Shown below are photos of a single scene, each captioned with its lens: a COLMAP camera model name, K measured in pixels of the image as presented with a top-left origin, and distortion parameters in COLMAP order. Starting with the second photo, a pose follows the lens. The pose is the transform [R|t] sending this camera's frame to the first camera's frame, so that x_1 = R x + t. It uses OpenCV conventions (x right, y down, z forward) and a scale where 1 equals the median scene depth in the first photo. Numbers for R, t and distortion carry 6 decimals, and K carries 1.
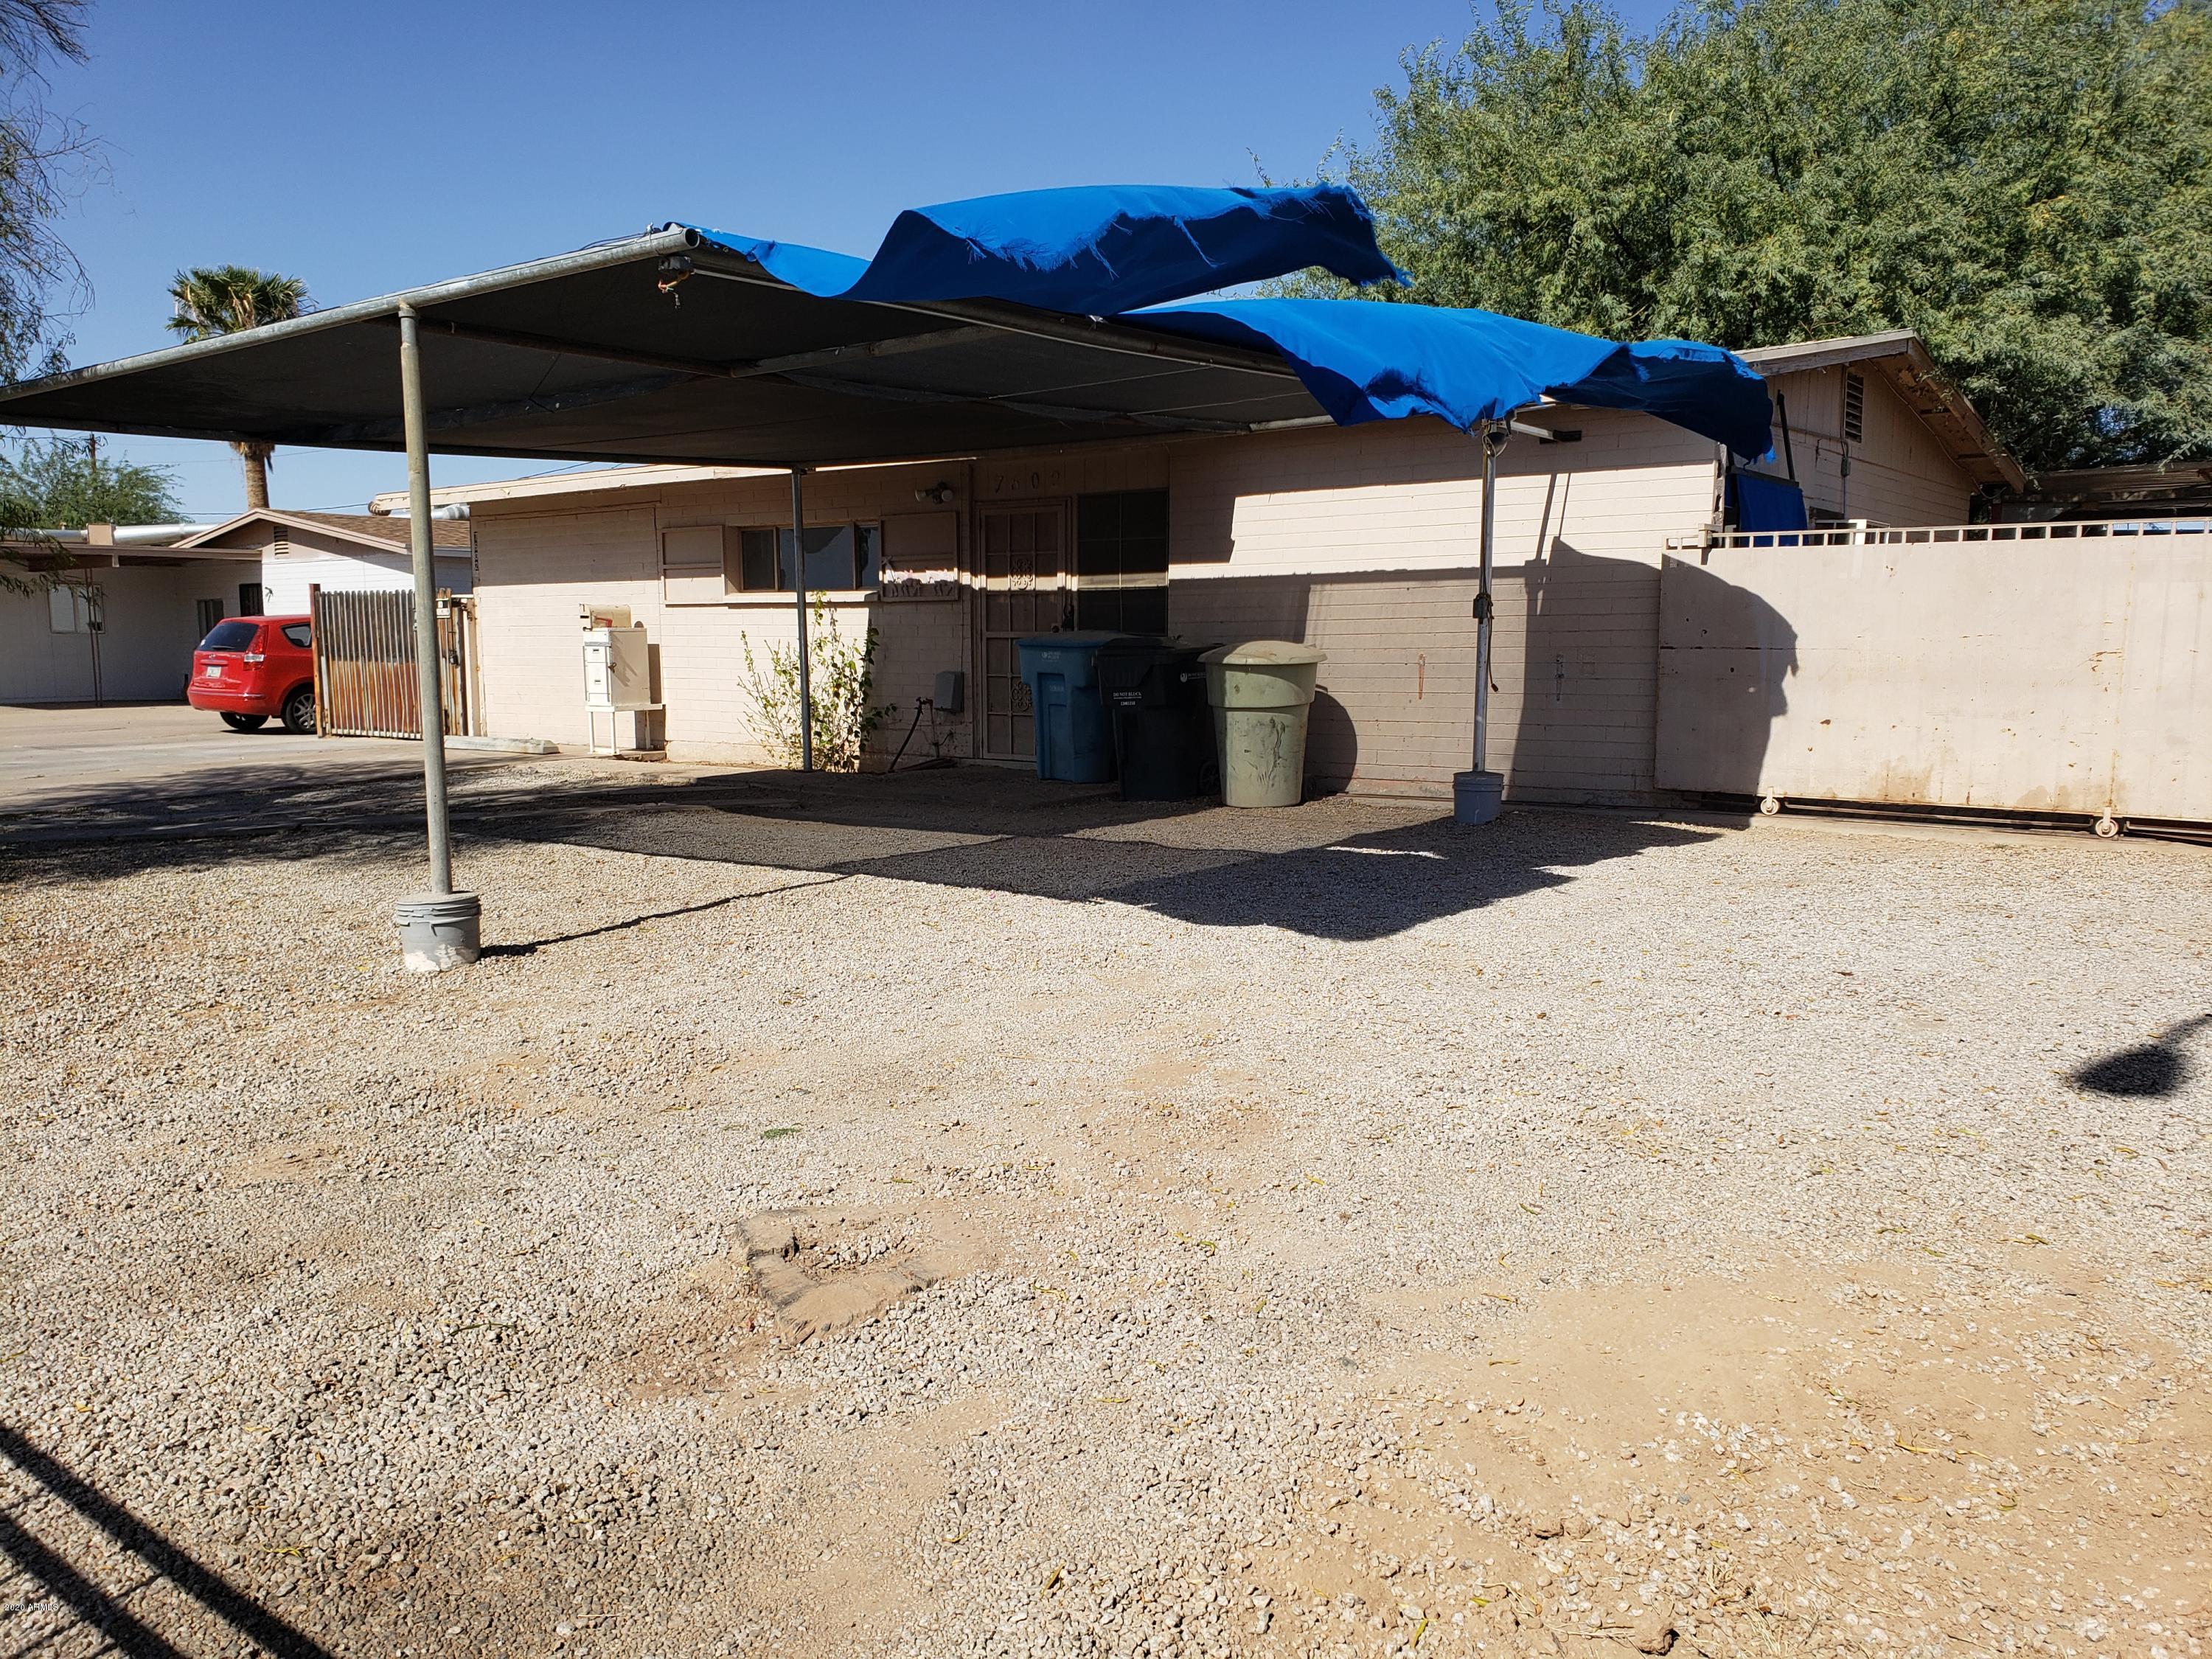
lens RADIAL K [[1705.7, 0, 1106.4], [0, 1705.7, 907.2], [0, 0, 1]] dist [0.069545, -0.087599]
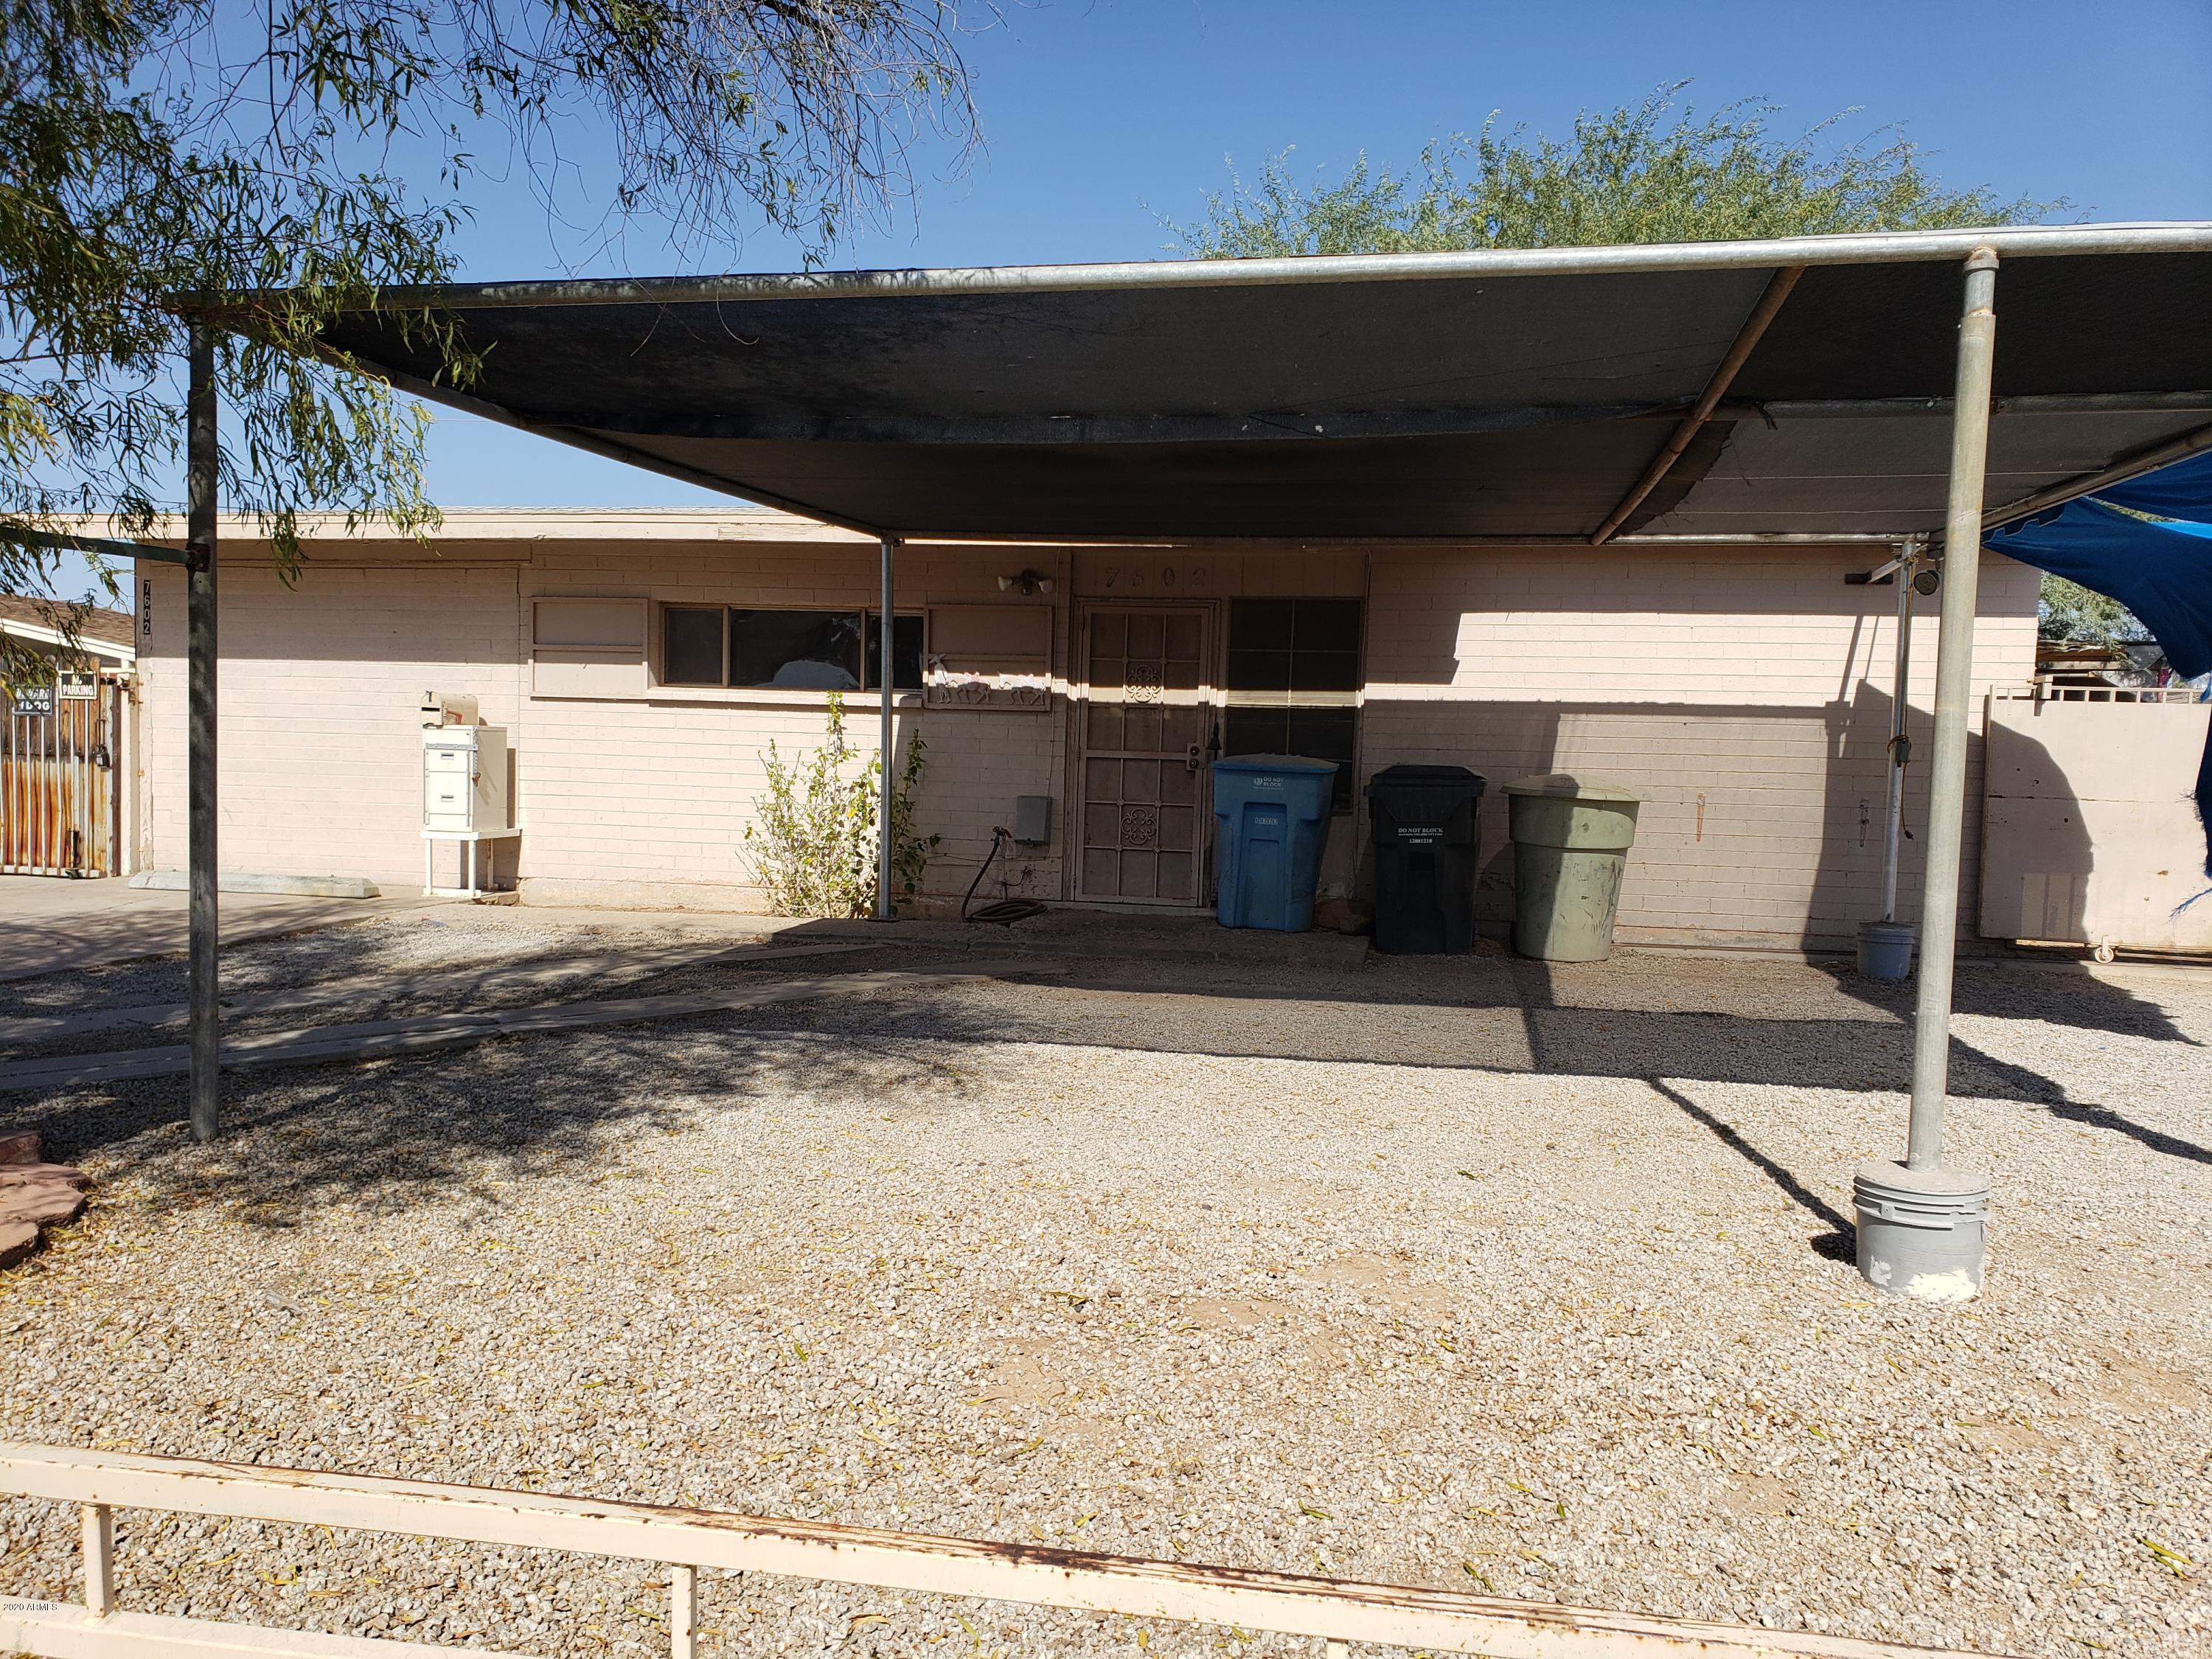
lens RADIAL K [[1705.7, 0, 1103.8], [0, 1705.7, 841.7], [0, 0, 1]] dist [0.069545, -0.087599]
pose [[0.888781, 0.009959, 0.458224, -0.456738], [0.039111, 0.994469, -0.097474, -0.037092], [-0.456660, 0.104555, 0.883476, 0.278380]]
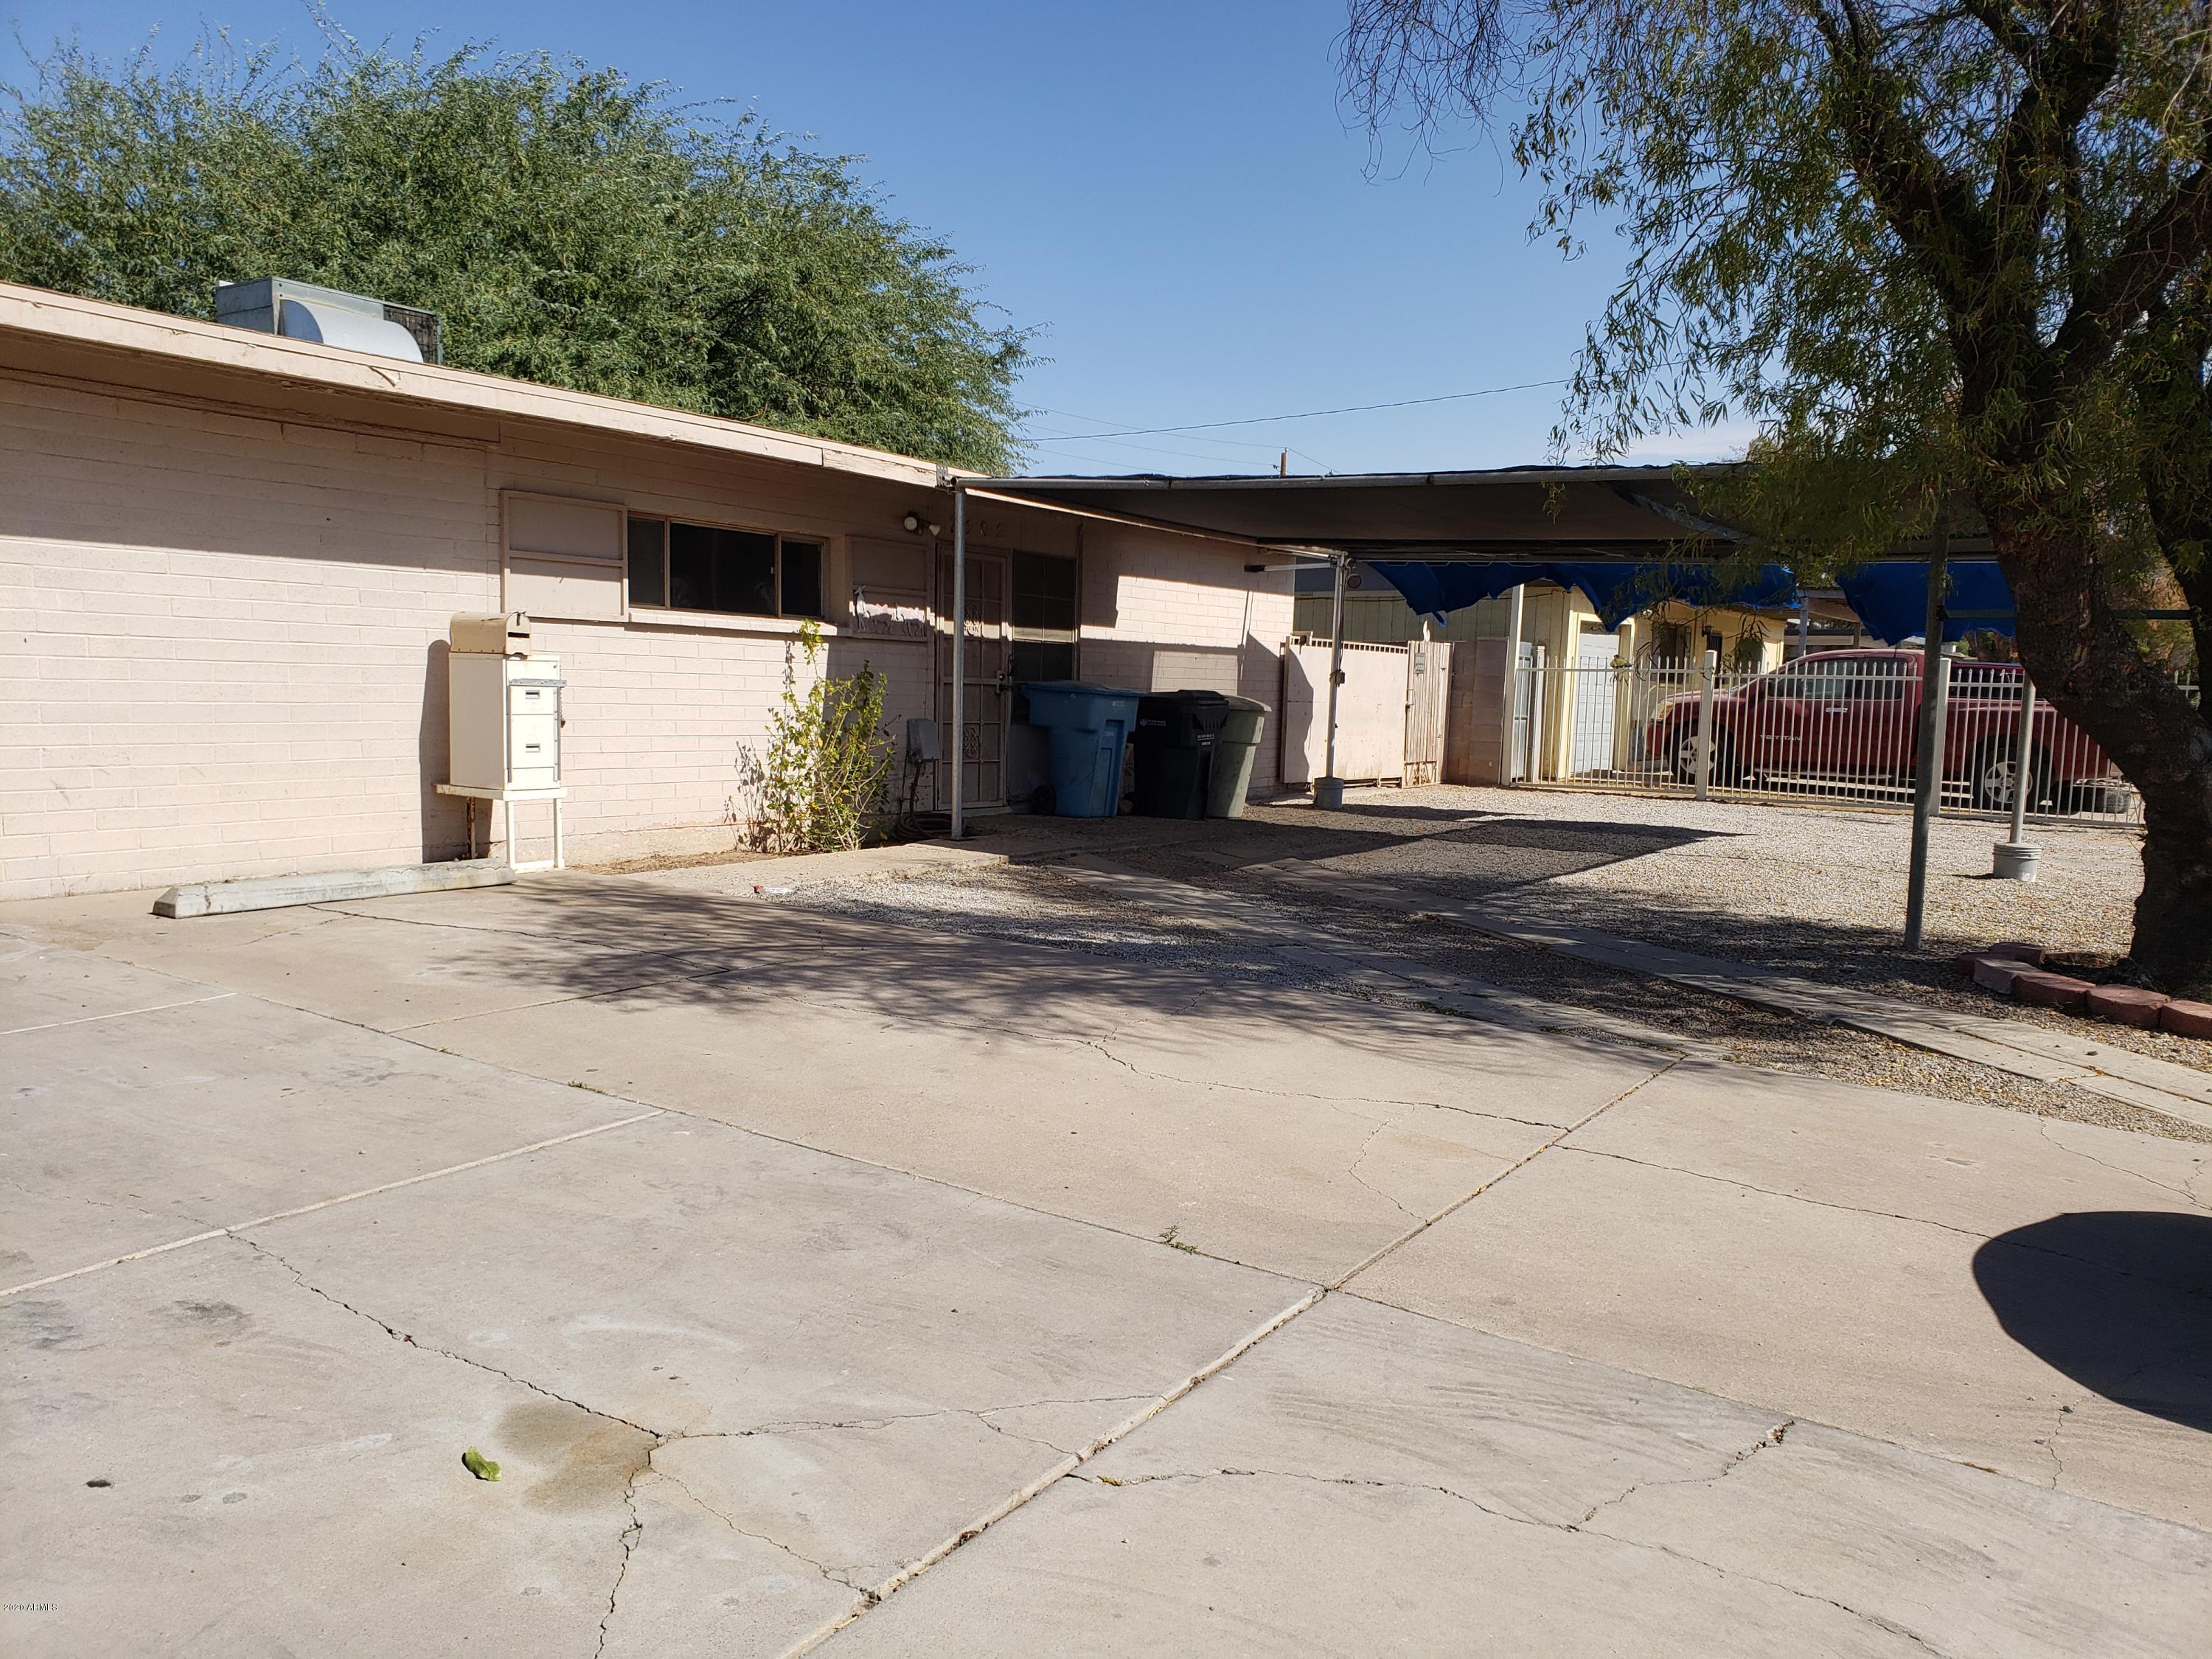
lens RADIAL K [[1705.7, 0, 1091.0], [0, 1705.7, 821.2], [0, 0, 1]] dist [0.069545, -0.087599]
pose [[-0.068373, -0.077703, 0.994629, -1.054135], [0.128273, 0.988003, 0.086003, -0.157922], [-0.989379, 0.133465, -0.057586, 1.016678]]
